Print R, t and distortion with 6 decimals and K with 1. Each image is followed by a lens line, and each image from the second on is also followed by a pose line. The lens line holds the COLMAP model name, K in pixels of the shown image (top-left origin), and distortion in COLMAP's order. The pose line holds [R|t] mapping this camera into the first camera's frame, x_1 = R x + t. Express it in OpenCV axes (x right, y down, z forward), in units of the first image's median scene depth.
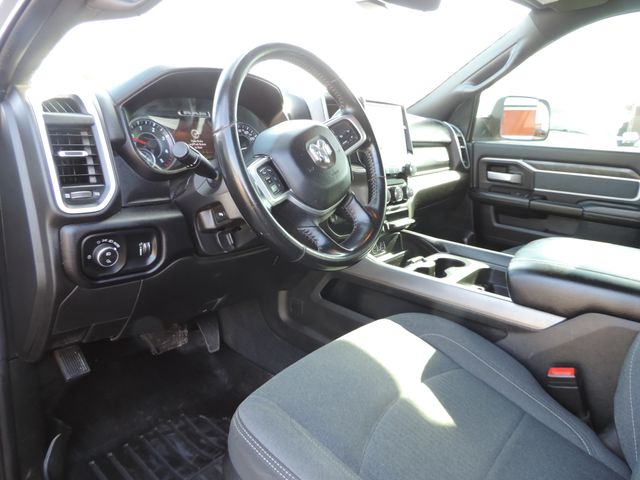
lens RADIAL K [[443.5, 0, 320.0], [0, 443.5, 240.0], [0, 0, 1]] dist [-0.025338, -0.000887]
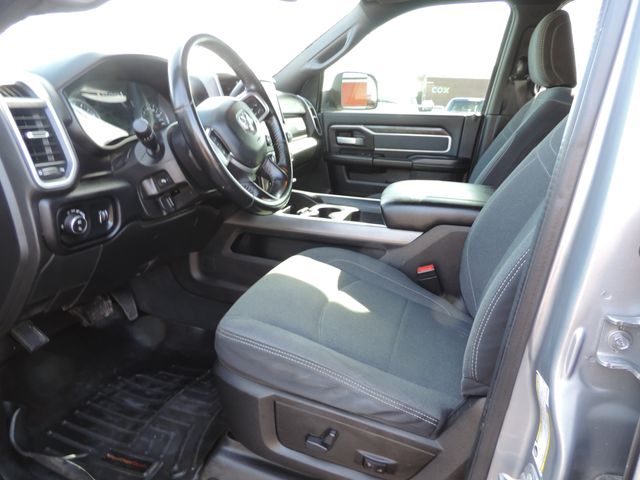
lens RADIAL K [[443.1, 0, 320.0], [0, 443.1, 240.0], [0, 0, 1]] dist [-0.055672, -0.001763]
pose [[0.928327, -0.135554, 0.346172, -0.232782], [0.116416, 0.990319, 0.075598, 0.050399], [-0.353068, -0.029880, 0.935120, -0.207231]]
